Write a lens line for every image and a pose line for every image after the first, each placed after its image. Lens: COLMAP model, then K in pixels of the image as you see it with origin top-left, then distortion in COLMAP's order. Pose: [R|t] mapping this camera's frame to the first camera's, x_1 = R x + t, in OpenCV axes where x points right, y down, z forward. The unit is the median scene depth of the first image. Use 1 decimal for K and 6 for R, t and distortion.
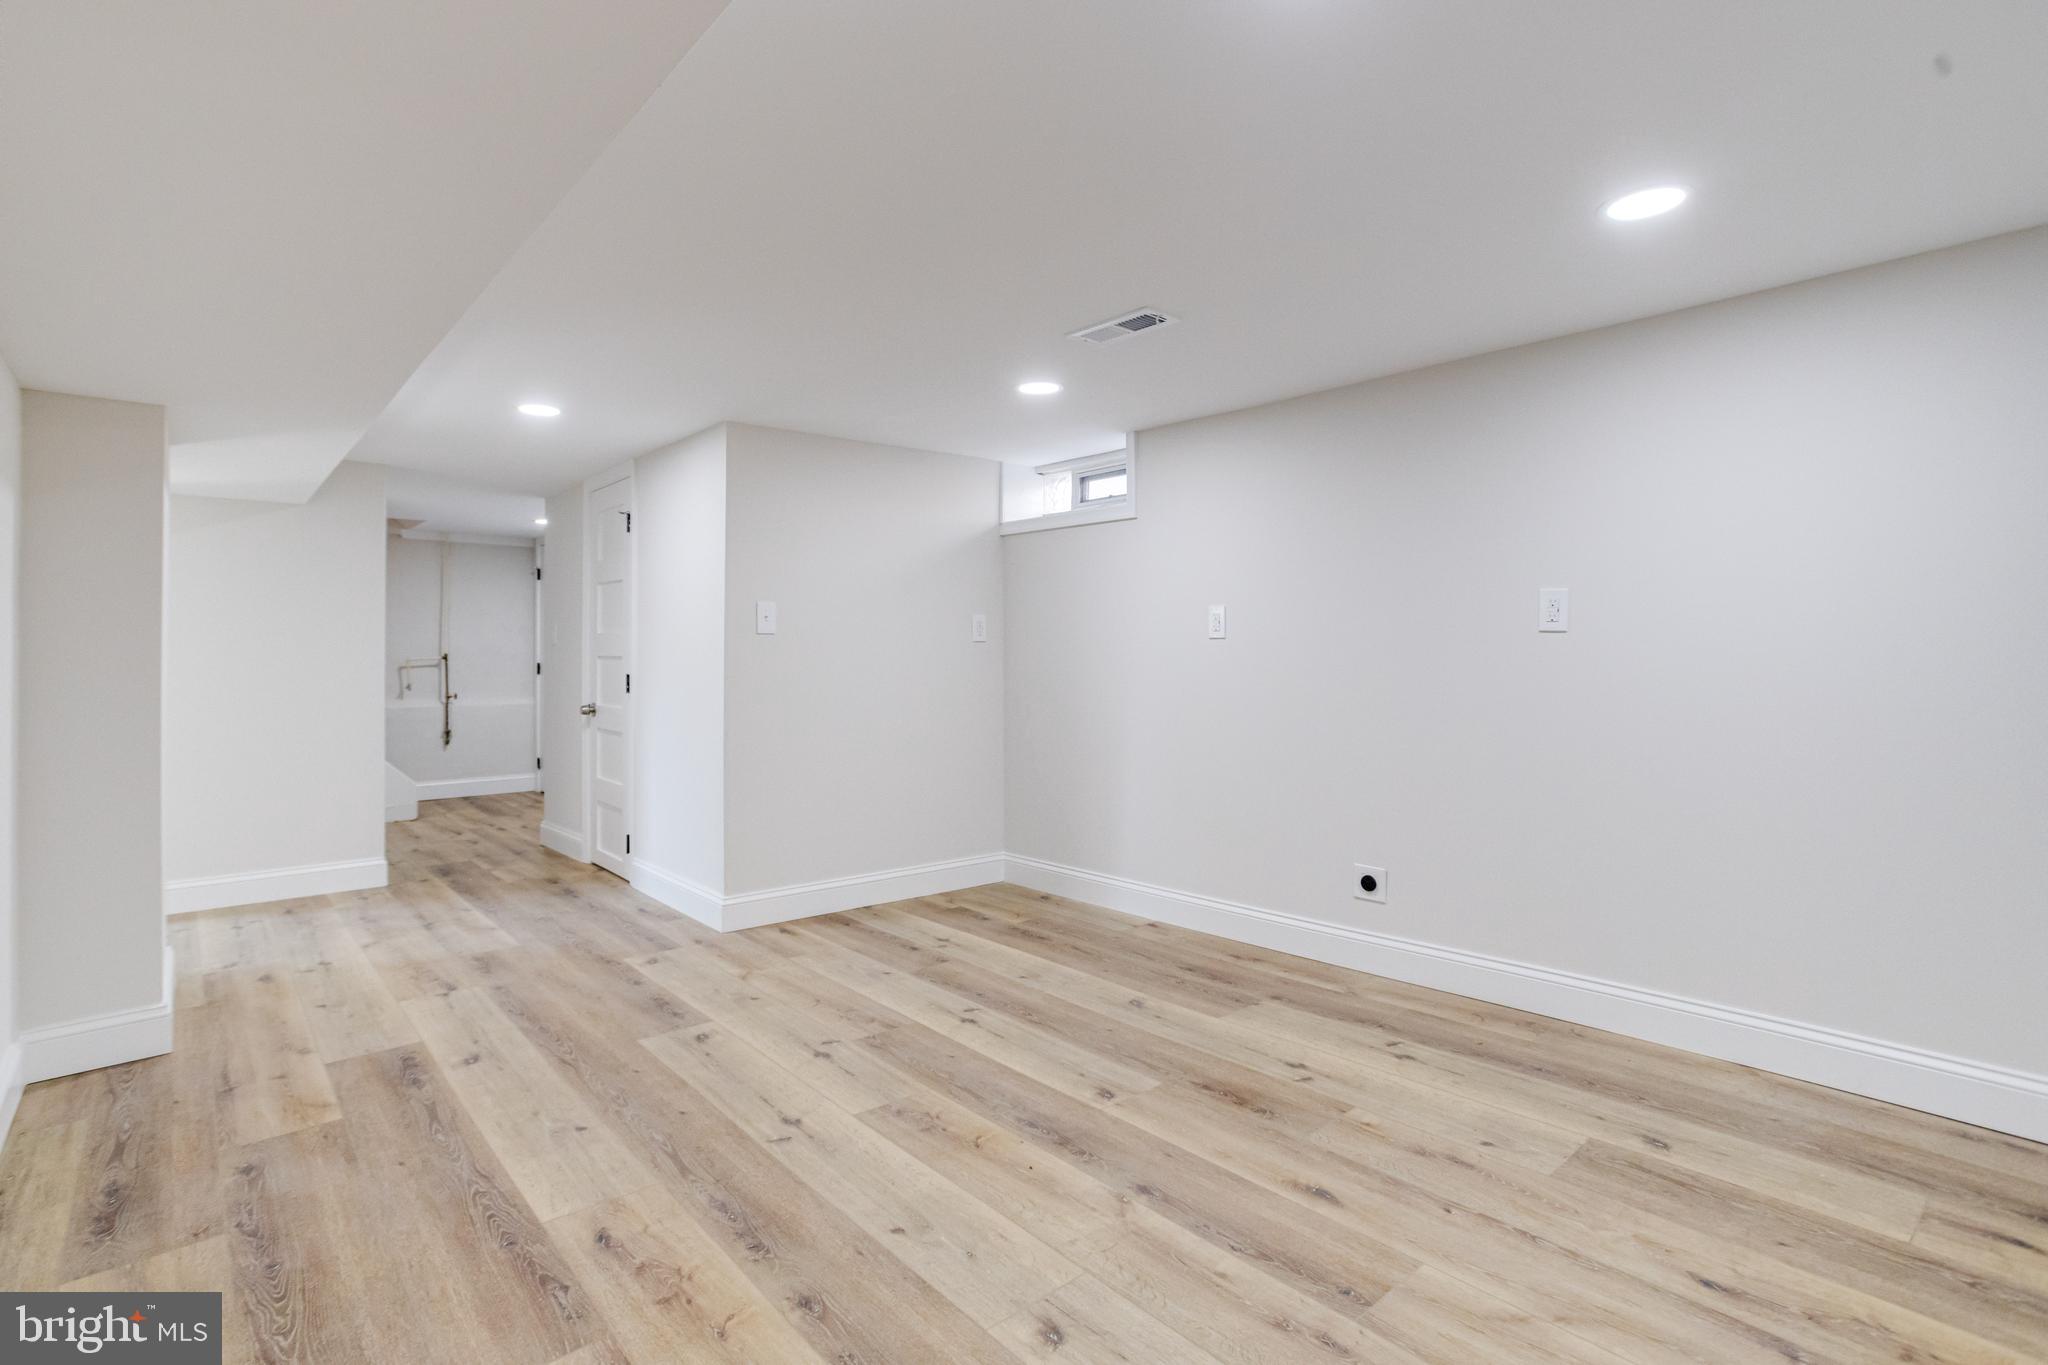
lens RADIAL K [[982.3, 0, 1018.3], [0, 982.3, 671.0], [0, 0, 1]] dist [0.001590, 0.003212]
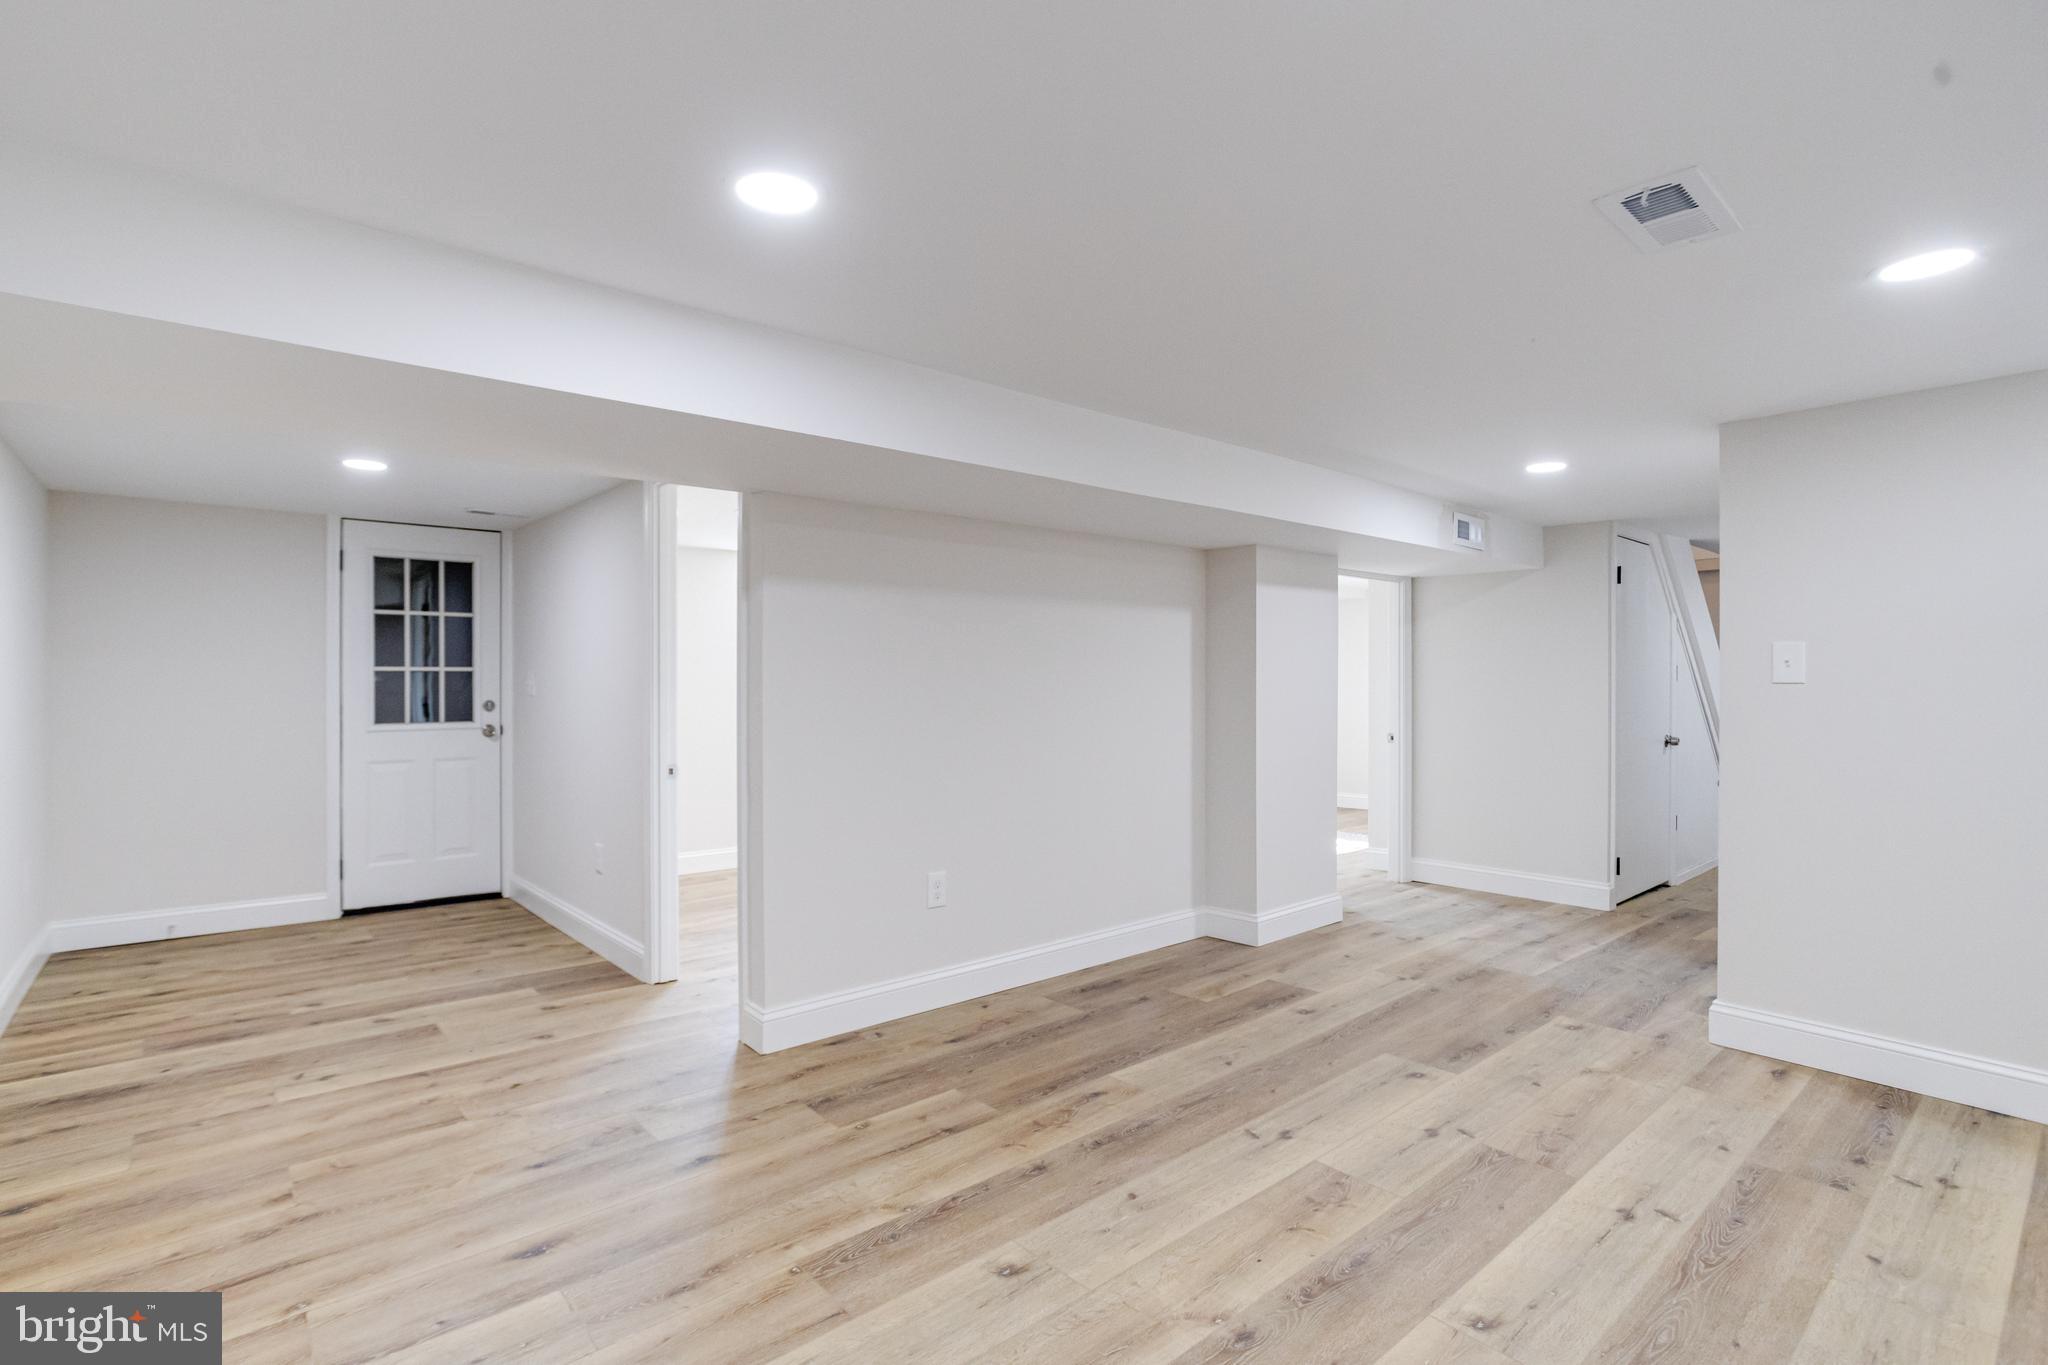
lens RADIAL K [[982.3, 0, 1021.5], [0, 982.3, 681.4], [0, 0, 1]] dist [0.001590, 0.003212]
pose [[0.008209, -0.003322, -0.999961, 0.734594], [-0.010625, 0.999938, -0.003410, -0.041632], [0.999910, 0.010653, 0.008173, 0.567918]]
